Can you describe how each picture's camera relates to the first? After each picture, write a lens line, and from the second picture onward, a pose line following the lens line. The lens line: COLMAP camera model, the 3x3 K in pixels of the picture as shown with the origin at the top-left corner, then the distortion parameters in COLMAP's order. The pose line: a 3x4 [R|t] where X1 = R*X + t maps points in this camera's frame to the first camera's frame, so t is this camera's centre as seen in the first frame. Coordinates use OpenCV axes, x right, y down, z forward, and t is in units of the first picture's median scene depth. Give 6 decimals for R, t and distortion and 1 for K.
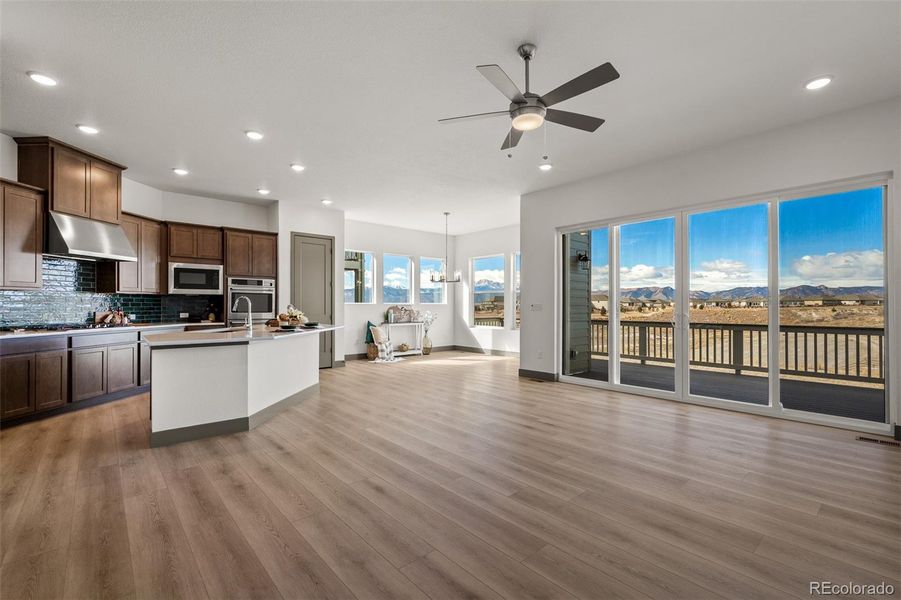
lens RADIAL K [[398.0, 0, 449.4], [0, 398.0, 302.8], [0, 0, 1]] dist [-0.006273, 0.001675]
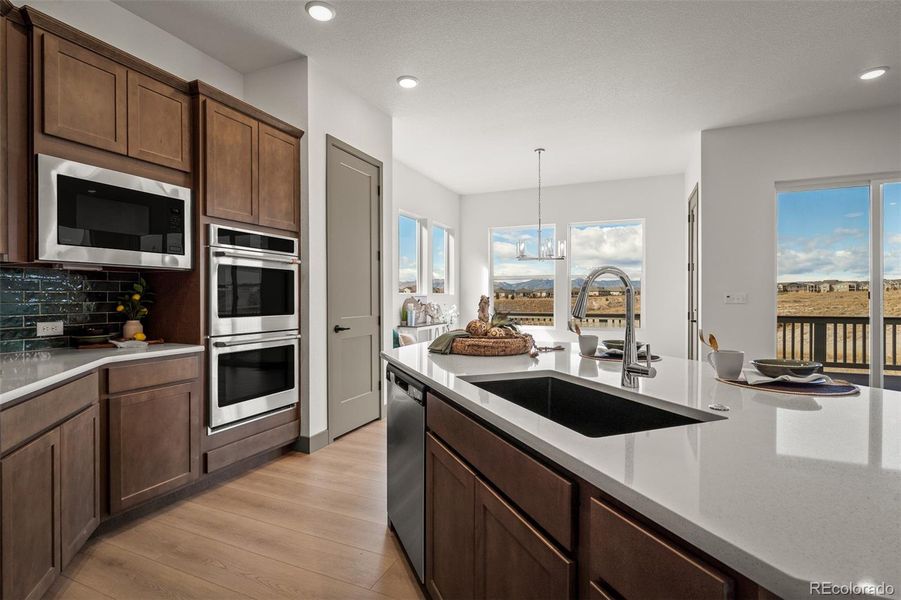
lens RADIAL K [[435.5, 0, 457.1], [0, 435.5, 298.4], [0, 0, 1]] dist [-0.016901, 0.002768]
pose [[0.901042, -0.003204, 0.433721, -0.534627], [-0.002216, 0.999926, 0.011990, 0.000955], [-0.433727, -0.011764, 0.900967, 0.545157]]
